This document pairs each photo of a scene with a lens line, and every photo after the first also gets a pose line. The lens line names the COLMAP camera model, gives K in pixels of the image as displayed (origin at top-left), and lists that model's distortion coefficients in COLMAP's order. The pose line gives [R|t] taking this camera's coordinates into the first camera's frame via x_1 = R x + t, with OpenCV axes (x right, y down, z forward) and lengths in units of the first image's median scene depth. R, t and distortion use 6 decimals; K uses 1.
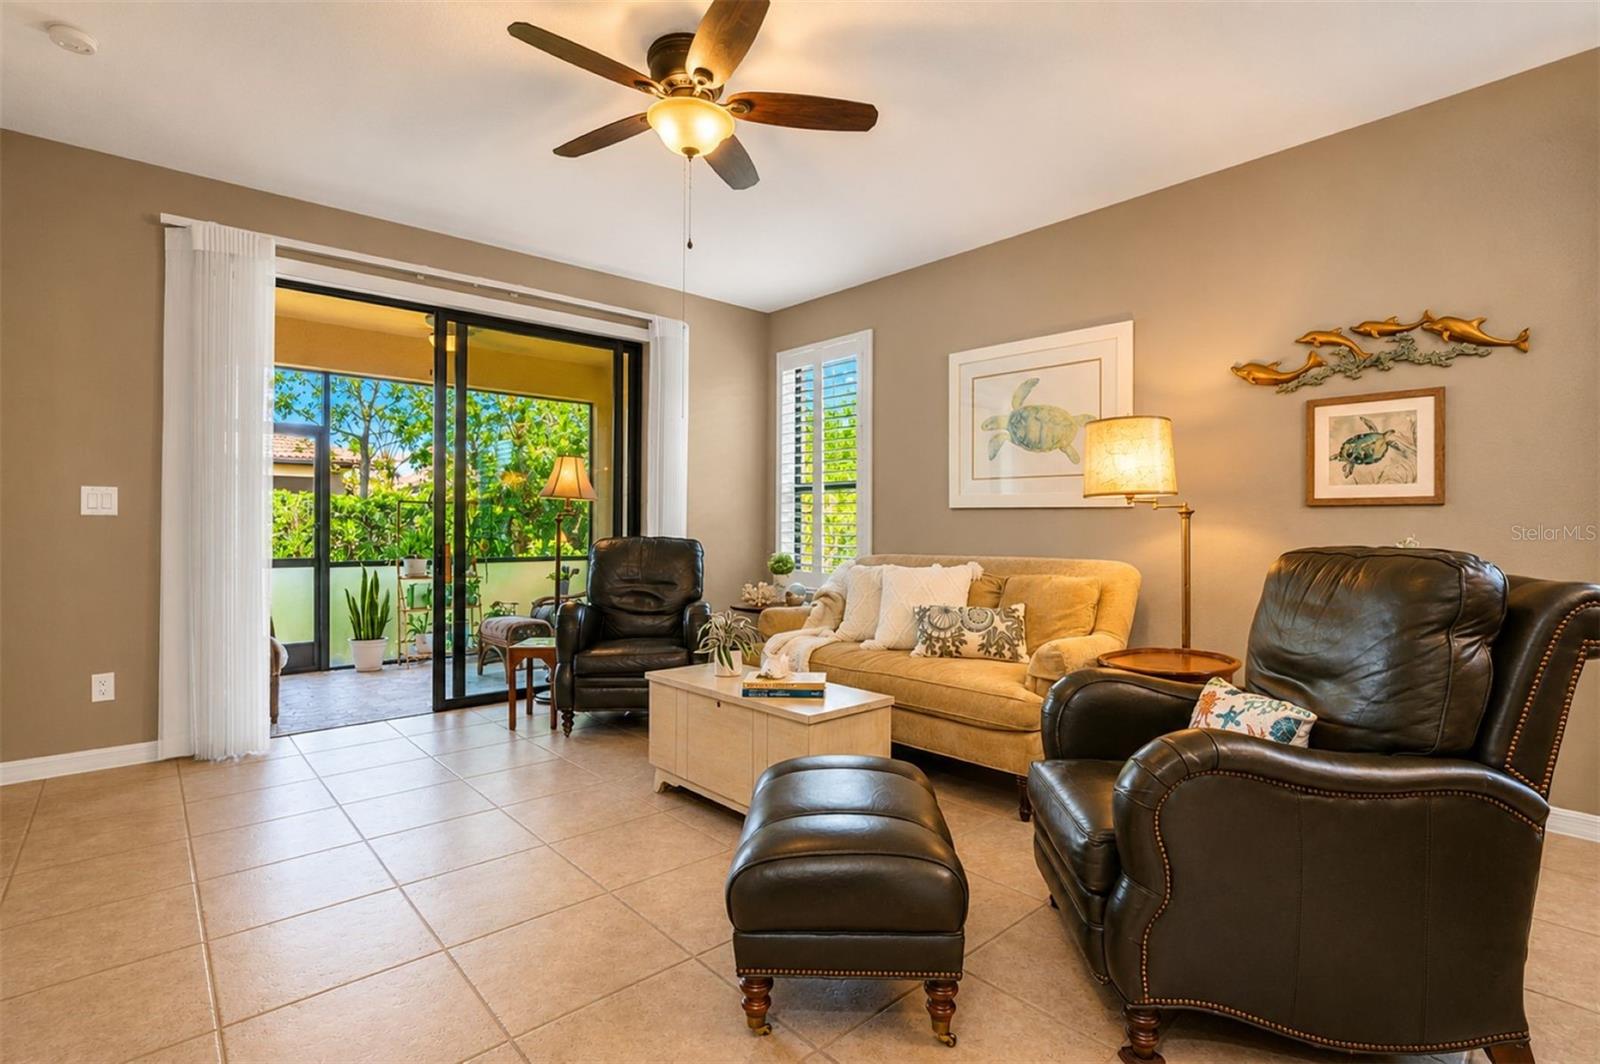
lens RADIAL K [[756.0, 0, 800.0], [0, 756.0, 532.0], [0, 0, 1]] dist [-0.016565, 0.000107]
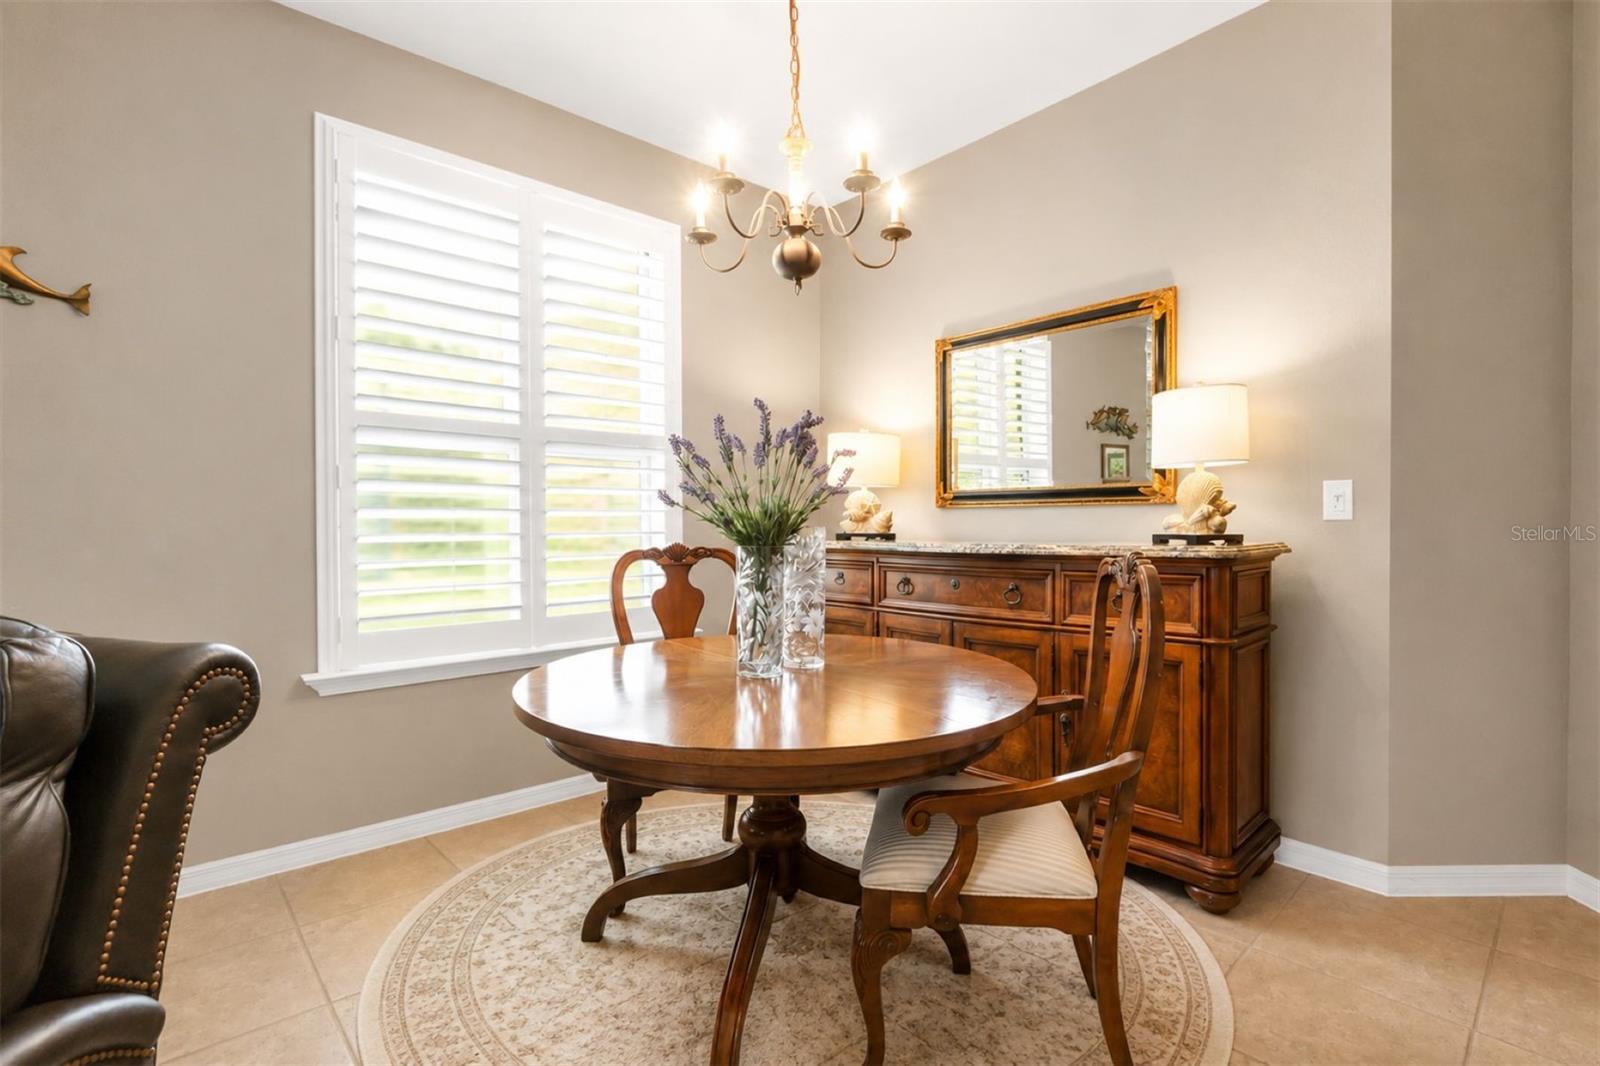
lens RADIAL K [[756.0, 0, 800.0], [0, 756.0, 533.0], [0, 0, 1]] dist [-0.016565, 0.000107]
pose [[0.007065, -0.003357, 0.999969, 0.355995], [0.007582, 0.999966, 0.003303, -0.020572], [-0.999946, 0.007558, 0.007090, 0.413557]]
